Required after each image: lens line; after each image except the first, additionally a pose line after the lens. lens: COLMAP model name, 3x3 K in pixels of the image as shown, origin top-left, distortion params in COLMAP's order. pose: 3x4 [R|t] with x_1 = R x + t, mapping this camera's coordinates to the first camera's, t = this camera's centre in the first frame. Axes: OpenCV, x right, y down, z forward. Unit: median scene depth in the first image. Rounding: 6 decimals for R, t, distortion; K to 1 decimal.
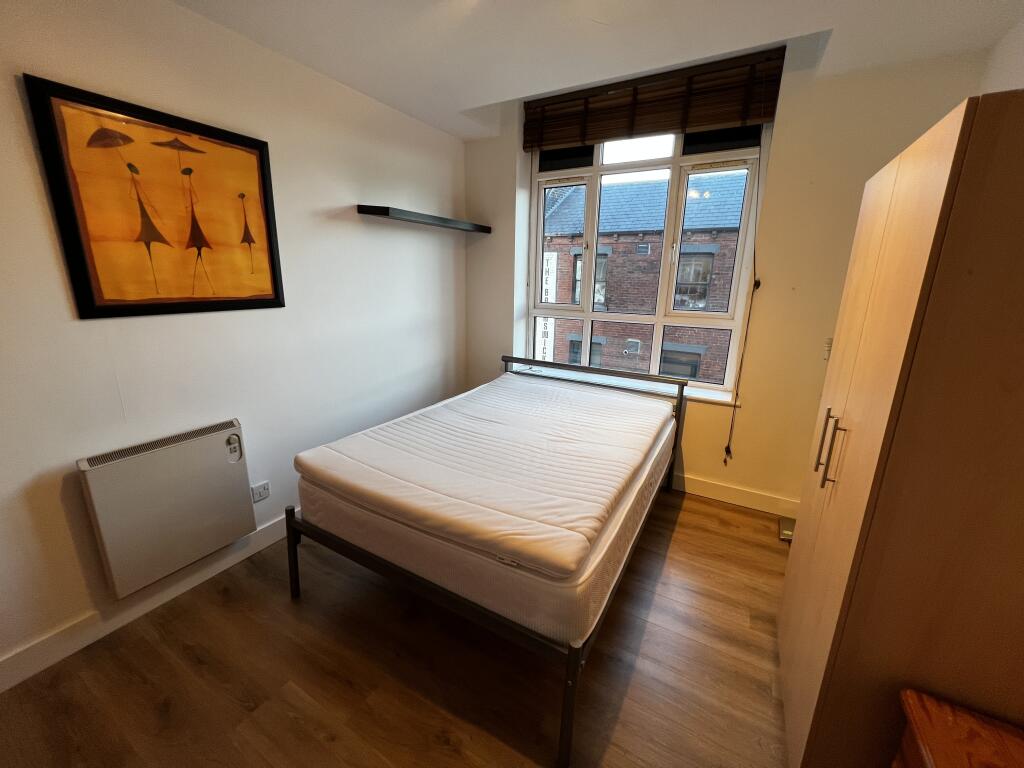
lens RADIAL K [[408.8, 0, 513.6], [0, 408.8, 385.2], [0, 0, 1]] dist [0.000954, 0.000455]
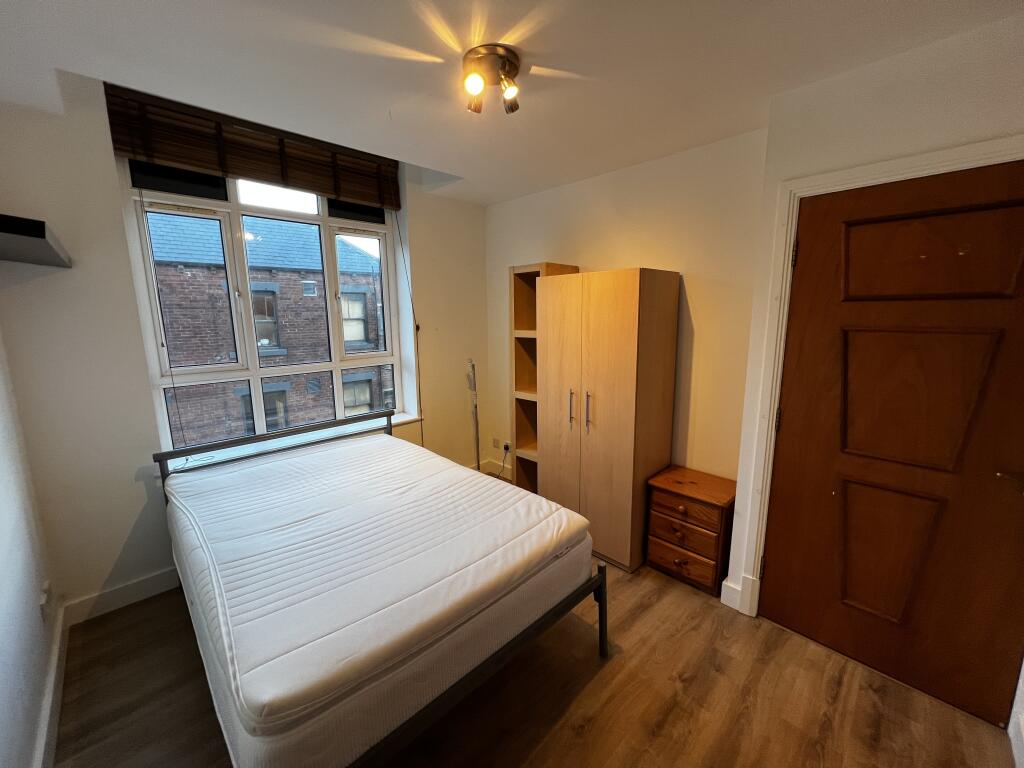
lens RADIAL K [[408.8, 0, 515.5], [0, 408.8, 378.6], [0, 0, 1]] dist [0.000954, 0.000455]
pose [[0.272481, -0.178034, 0.945547, -0.577227], [0.256852, 0.960527, 0.106837, -0.135621], [-0.927244, 0.213755, 0.307454, 0.299761]]
